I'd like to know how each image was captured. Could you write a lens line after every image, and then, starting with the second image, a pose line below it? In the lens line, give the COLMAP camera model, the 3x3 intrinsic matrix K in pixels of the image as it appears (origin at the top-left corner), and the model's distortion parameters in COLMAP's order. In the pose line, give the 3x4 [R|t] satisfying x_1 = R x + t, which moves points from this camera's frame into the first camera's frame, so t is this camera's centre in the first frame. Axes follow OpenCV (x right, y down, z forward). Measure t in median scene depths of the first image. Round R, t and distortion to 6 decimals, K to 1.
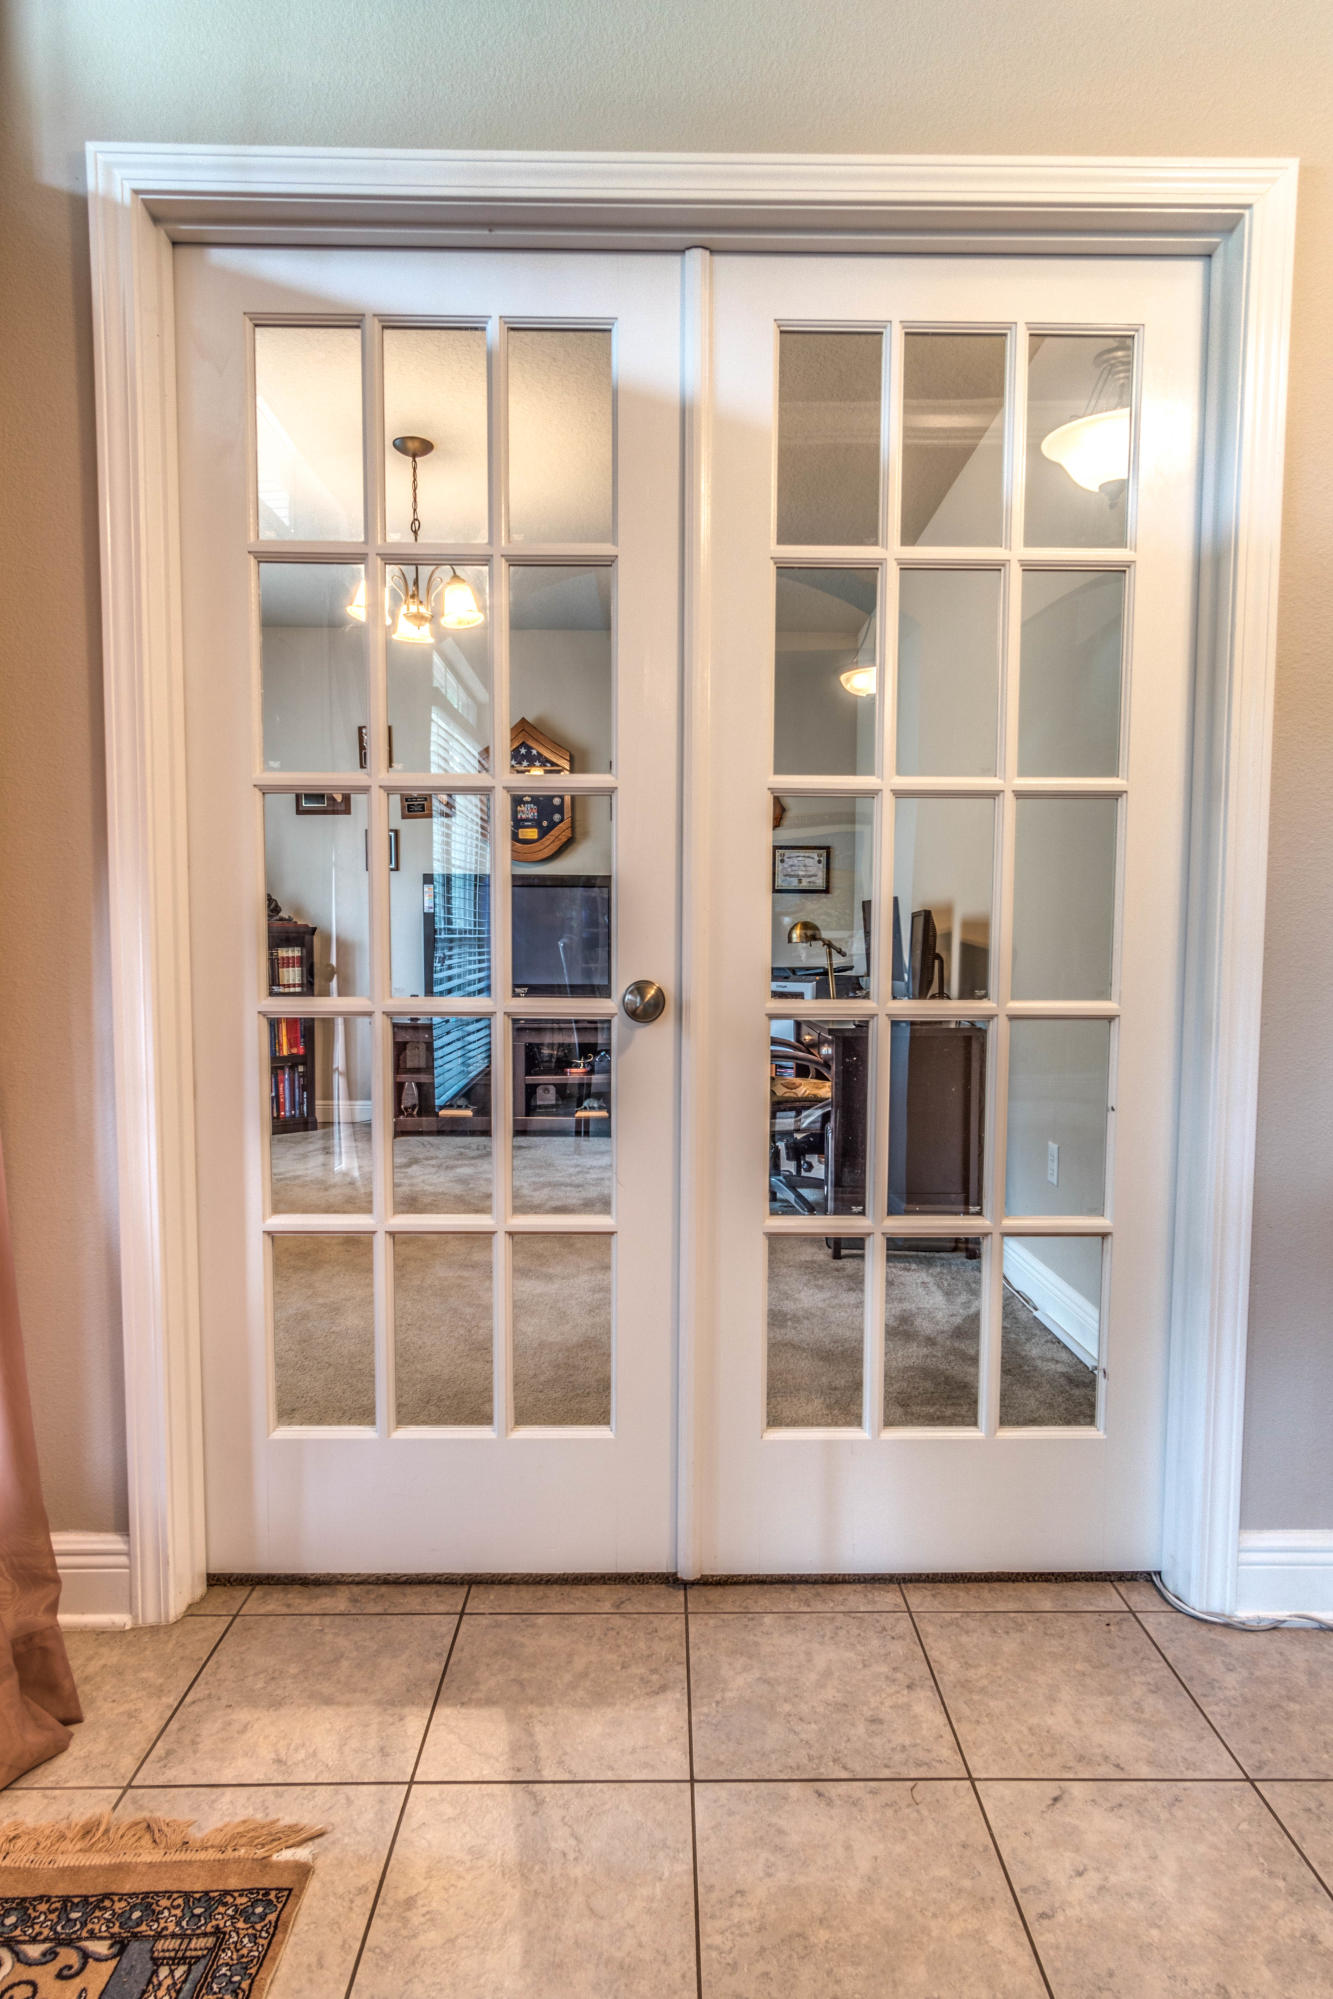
lens RADIAL K [[1062.5, 0, 674.3], [0, 1062.5, 999.5], [0, 0, 1]] dist [0.006271, 0.003795]
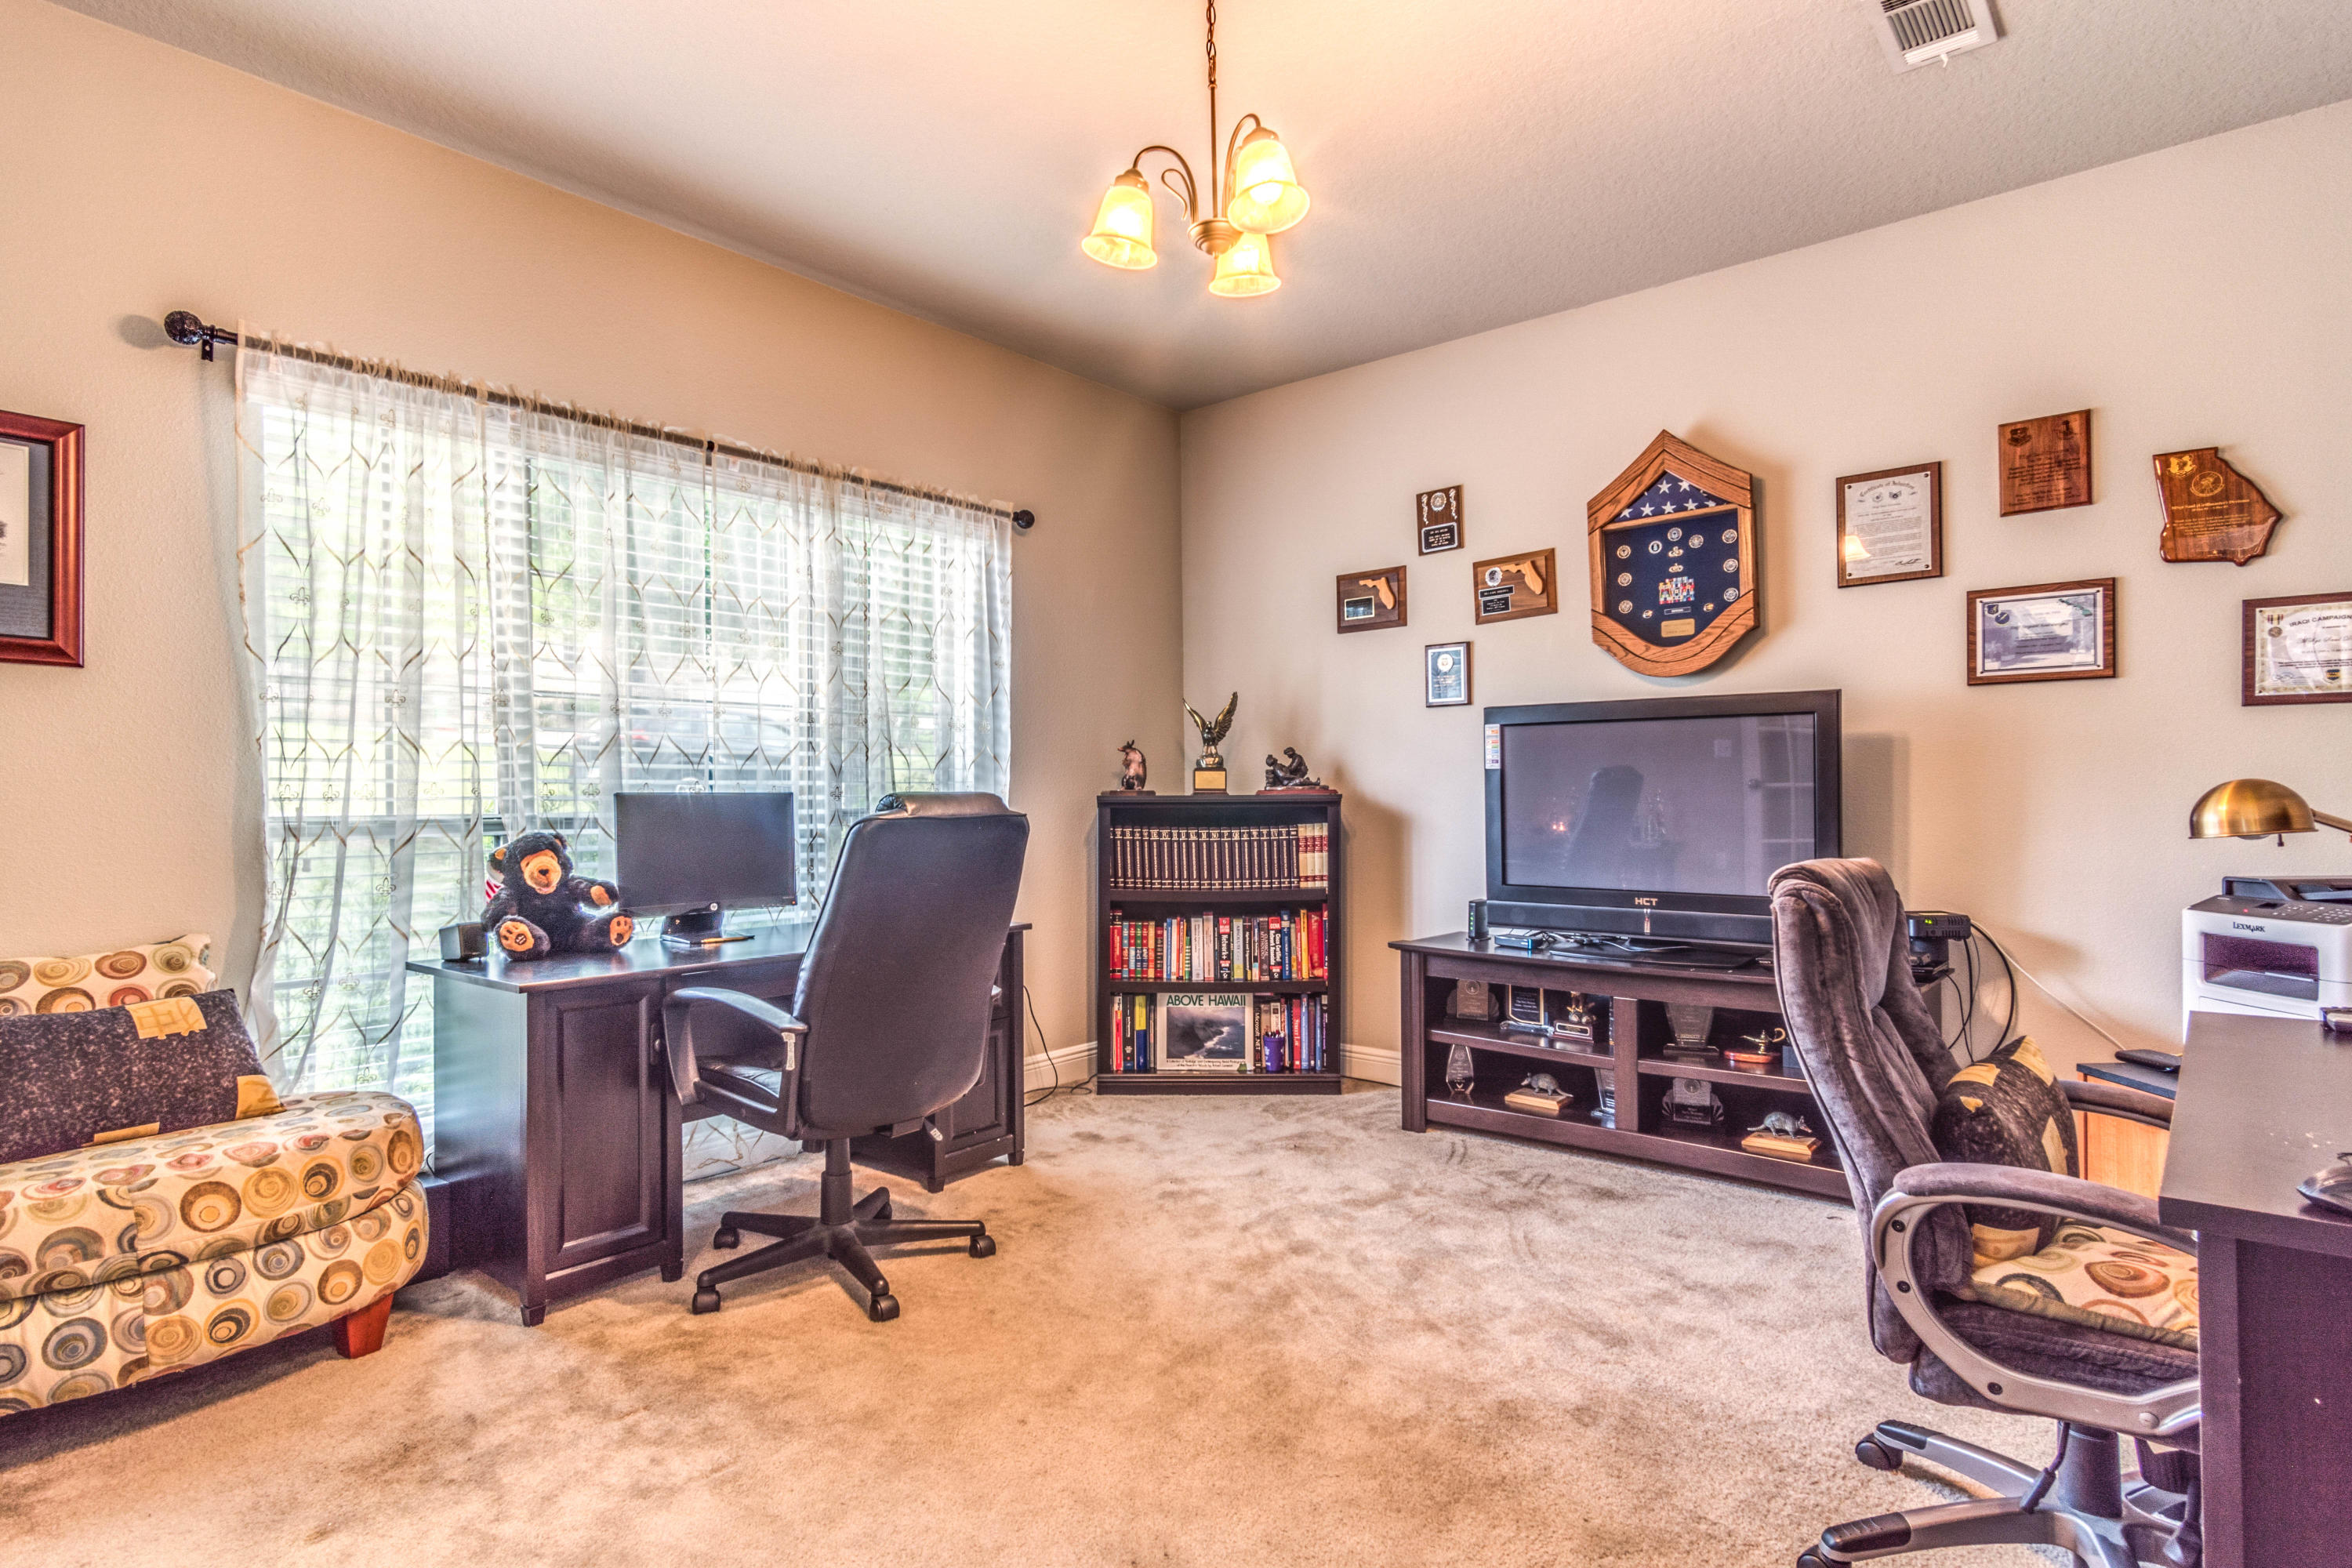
lens RADIAL K [[1250.2, 0, 1142.5], [0, 1250.2, 792.3], [0, 0, 1]] dist [0.006271, 0.003795]
pose [[0.751855, -0.010052, -0.659251, 0.094837], [-0.026289, 0.998632, -0.045208, -0.029393], [0.658804, 0.051321, 0.750562, 0.313172]]
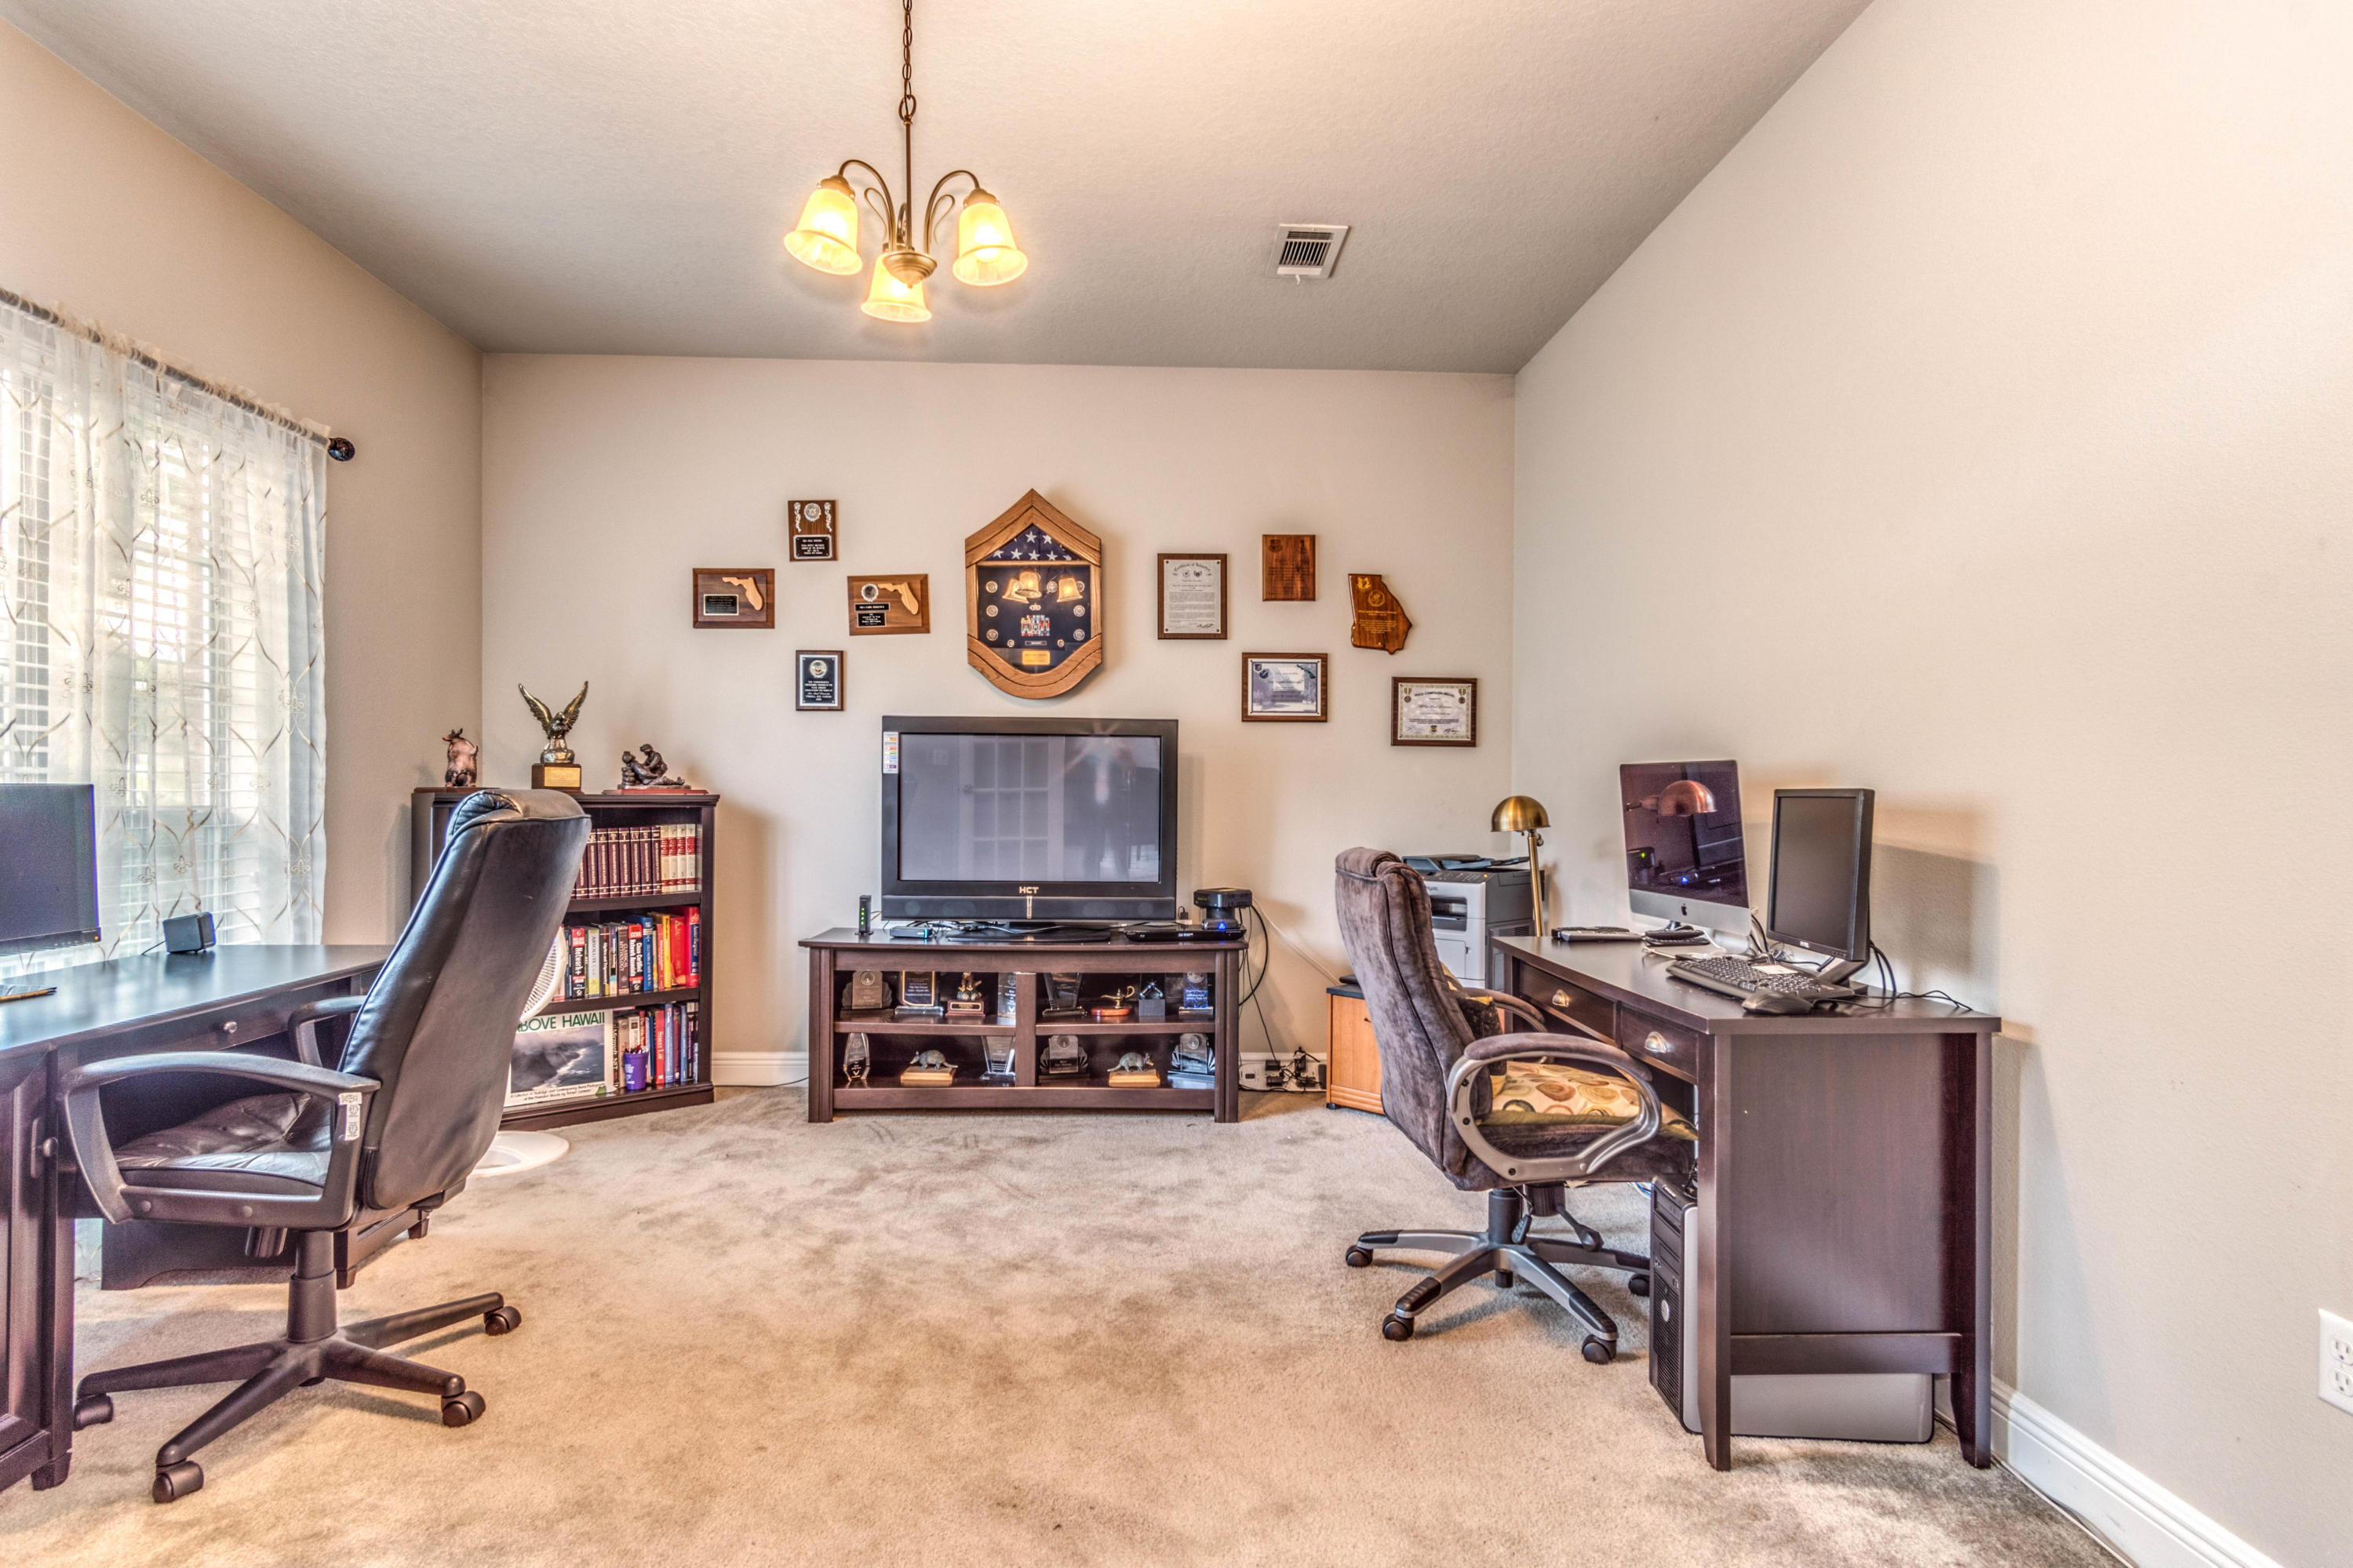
lens RADIAL K [[1250.6, 0, 1180.3], [0, 1250.6, 789.8], [0, 0, 1]] dist [0.006271, 0.003795]
pose [[0.999665, 0.003150, 0.025704, -0.067667], [-0.001648, 0.998303, -0.058214, -0.025675], [-0.025844, 0.058152, 0.997973, 0.208445]]
